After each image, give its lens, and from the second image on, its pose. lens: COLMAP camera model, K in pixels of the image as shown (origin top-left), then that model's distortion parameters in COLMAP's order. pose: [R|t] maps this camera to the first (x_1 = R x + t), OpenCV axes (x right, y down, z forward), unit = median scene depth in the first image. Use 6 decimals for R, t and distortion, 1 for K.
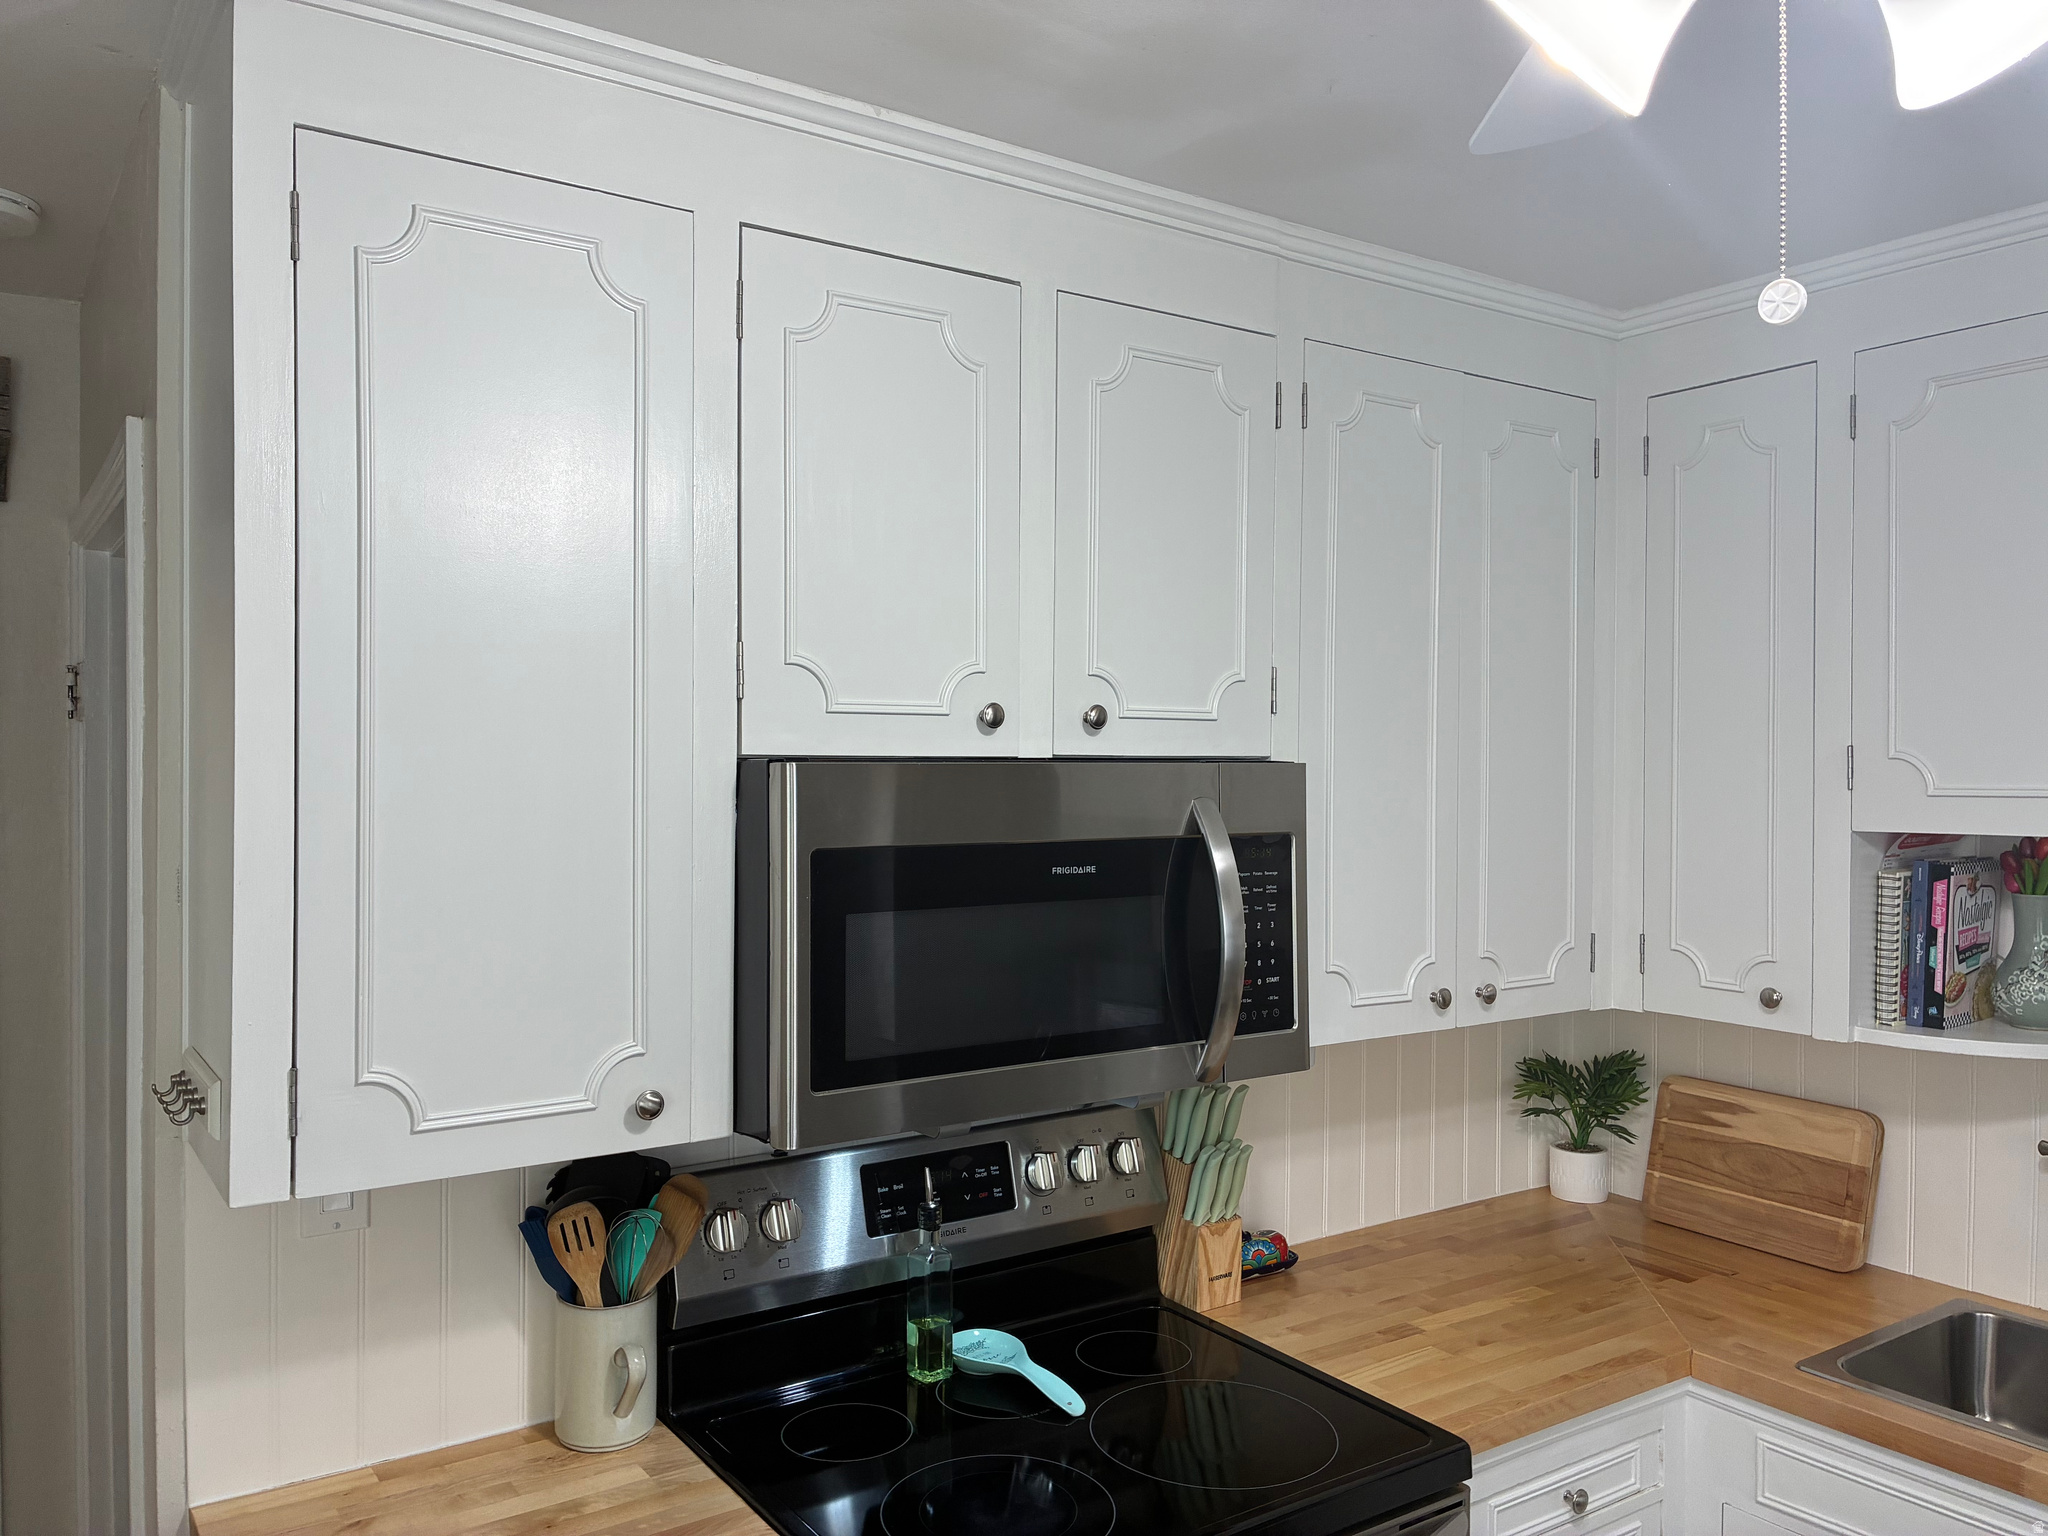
lens RADIAL K [[1565.5, 0, 1024.0], [0, 1565.5, 768.0], [0, 0, 1]] dist [0.035888, -0.030487]
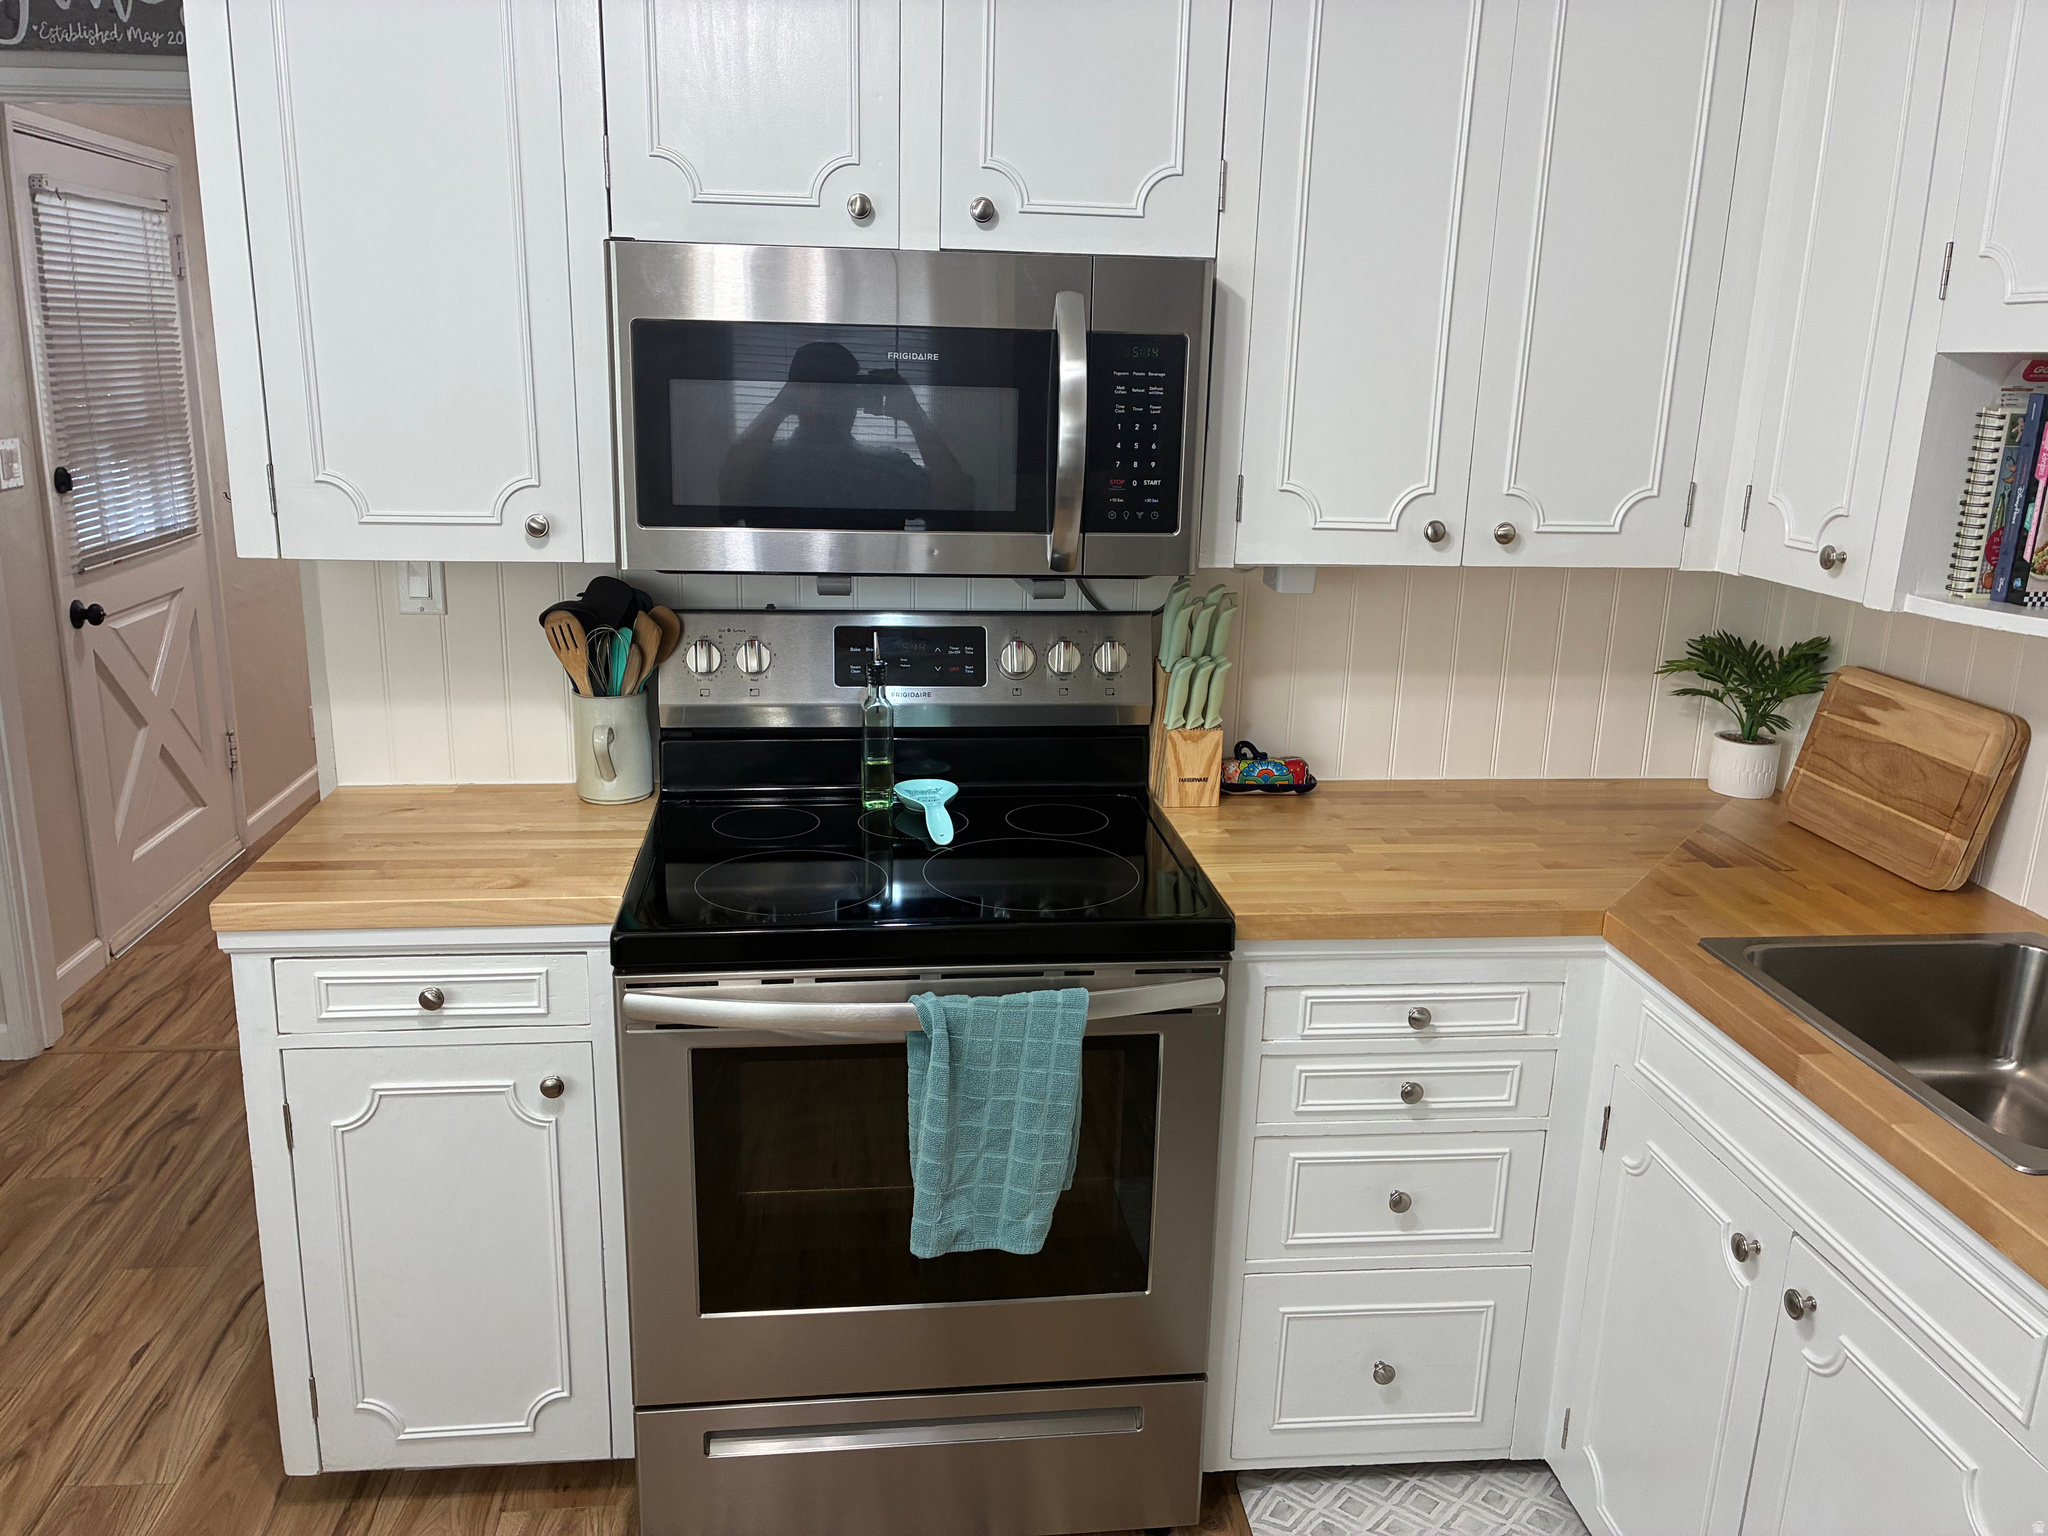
lens RADIAL K [[1539.8, 0, 1015.4], [0, 1539.8, 763.3], [0, 0, 1]] dist [0.048094, -0.072499]
pose [[0.880322, 0.136465, -0.454325, 0.492369], [-0.023426, 0.969066, 0.245687, 0.058951], [0.473798, -0.205641, 0.856287, 0.050278]]
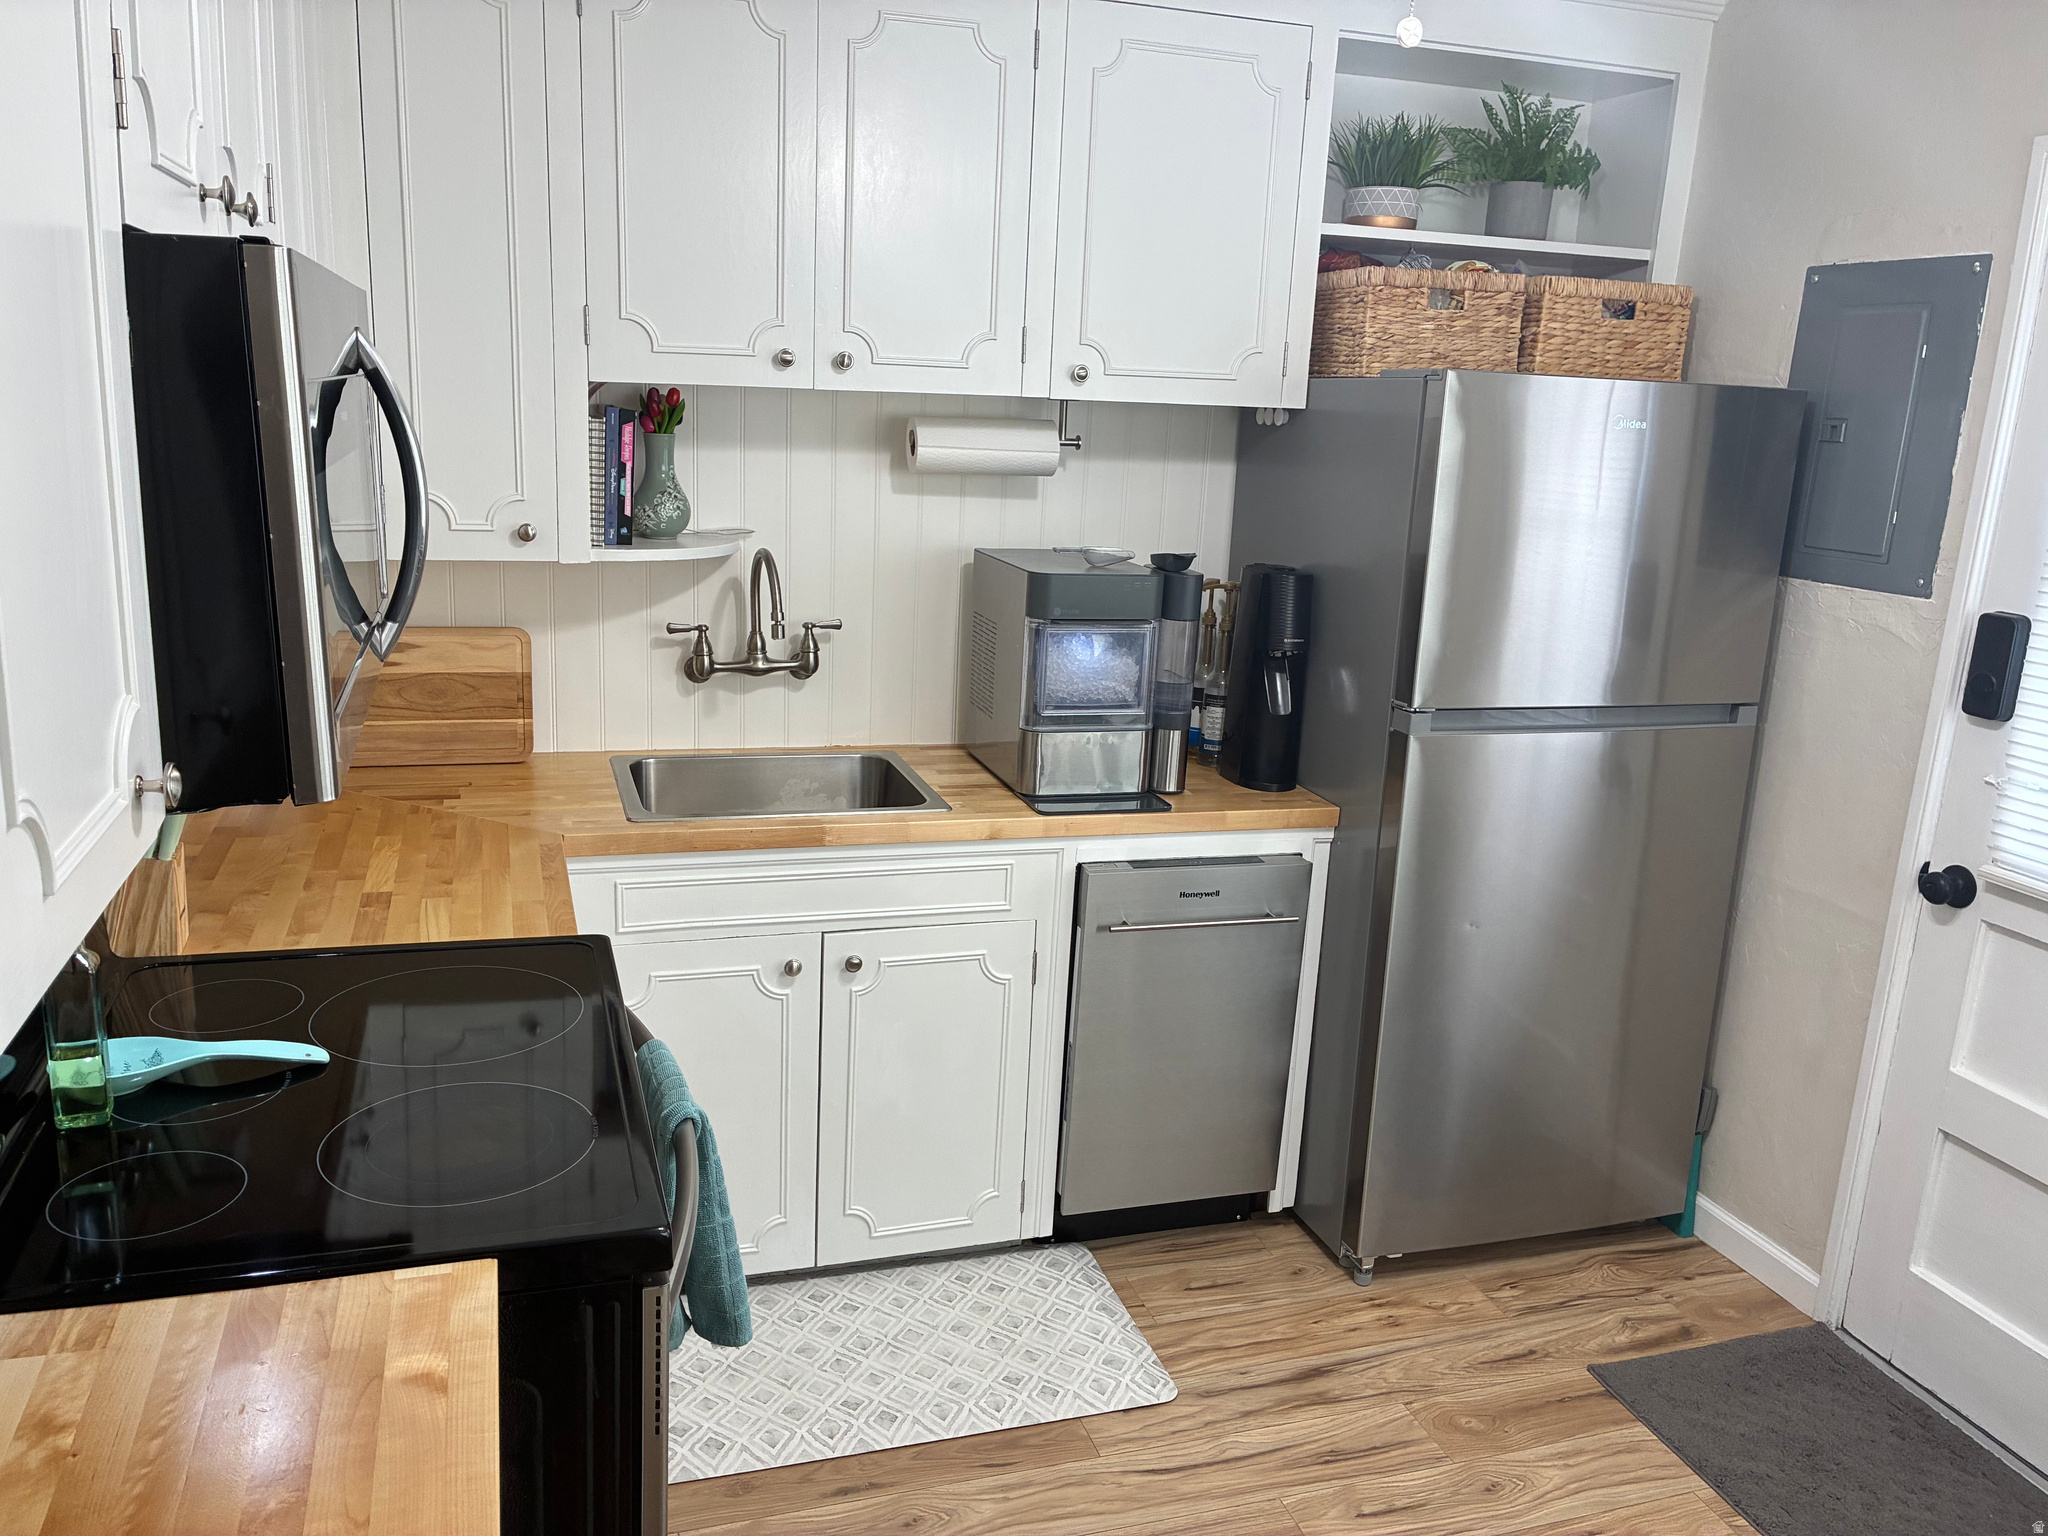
lens RADIAL K [[1566.6, 0, 1010.7], [0, 1566.6, 769.9], [0, 0, 1]] dist [0.009423, -0.033615]
pose [[0.289636, -0.221317, 0.931198, -0.524260], [-0.035509, 0.969745, 0.241523, 0.027135], [-0.956478, -0.103020, 0.273015, 0.348546]]
